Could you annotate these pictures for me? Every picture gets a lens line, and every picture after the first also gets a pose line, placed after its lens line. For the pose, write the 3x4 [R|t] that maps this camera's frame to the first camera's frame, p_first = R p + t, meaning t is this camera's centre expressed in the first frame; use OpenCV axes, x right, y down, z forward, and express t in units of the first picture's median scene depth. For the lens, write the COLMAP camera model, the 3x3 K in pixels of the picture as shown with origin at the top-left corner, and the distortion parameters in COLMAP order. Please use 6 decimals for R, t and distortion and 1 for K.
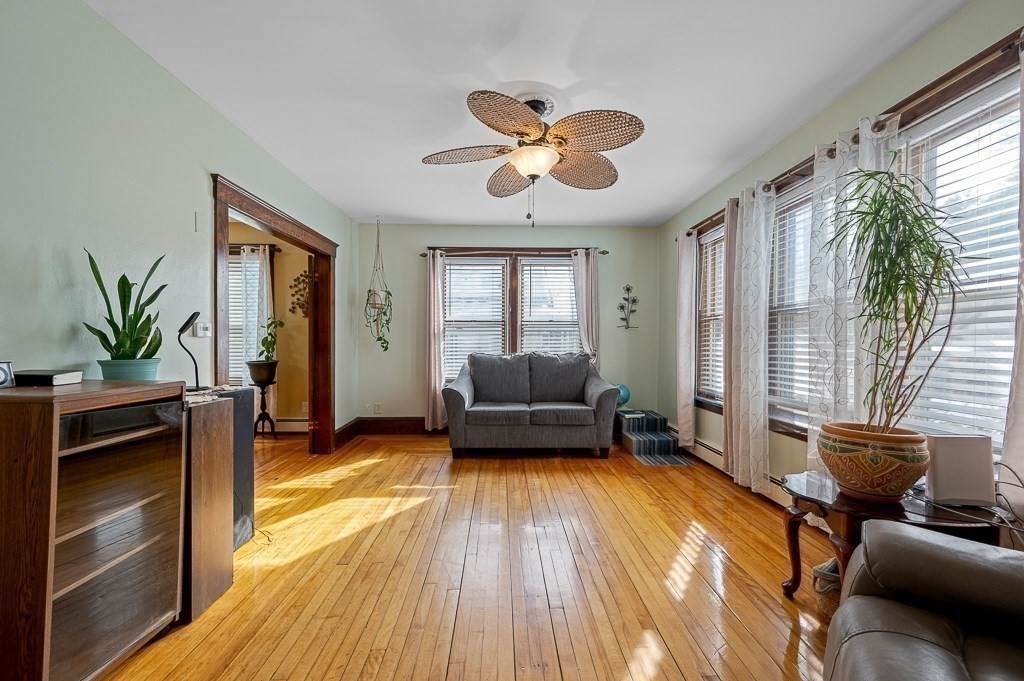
lens RADIAL K [[416.0, 0, 512.0], [0, 416.0, 340.5], [0, 0, 1]] dist [-0.000489, -0.000025]
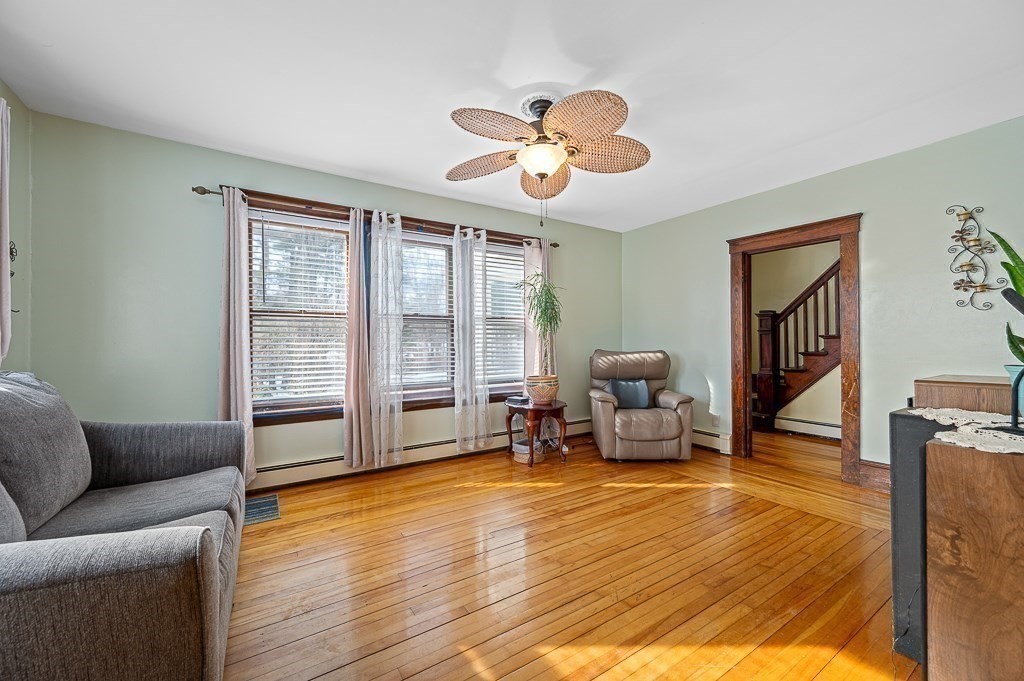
lens RADIAL K [[416.0, 0, 512.0], [0, 416.0, 340.5], [0, 0, 1]] dist [-0.000489, -0.000025]
pose [[-0.525396, -0.003598, 0.850850, -0.577351], [-0.000307, 0.999992, 0.004040, -0.004622], [-0.850857, 0.001861, -0.525393, 1.221829]]
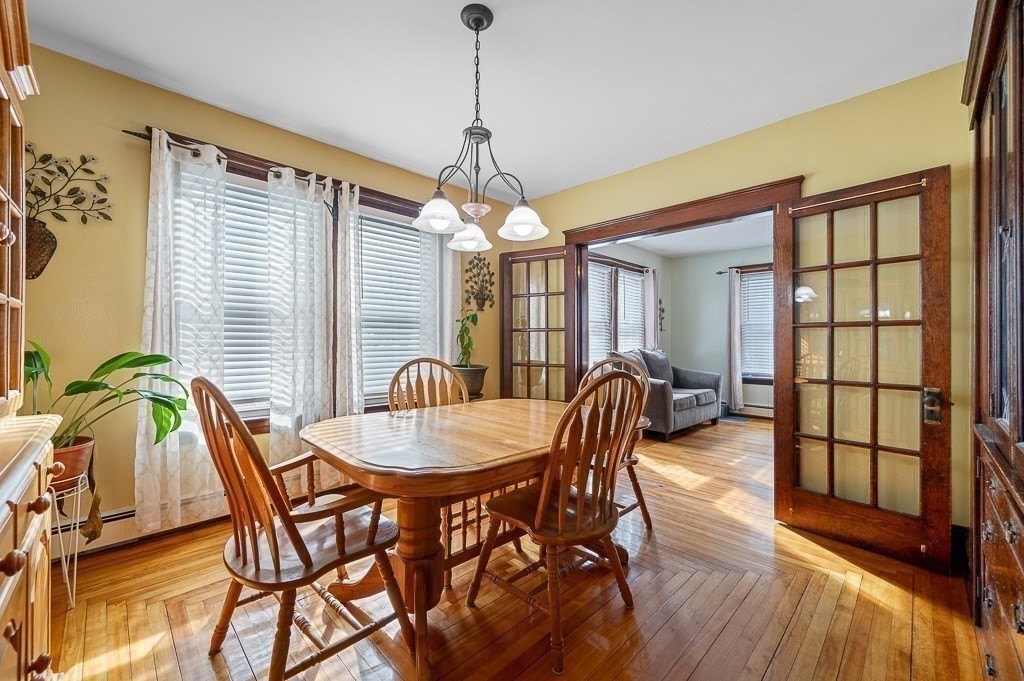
lens RADIAL K [[402.2, 0, 512.0], [0, 402.2, 340.5], [0, 0, 1]] dist [-0.000068, -0.000002]
pose [[0.735246, 0.001610, 0.677798, -1.500614], [-0.003610, 0.999992, 0.001541, 0.002131], [-0.677790, -0.003580, 0.735247, 0.584322]]
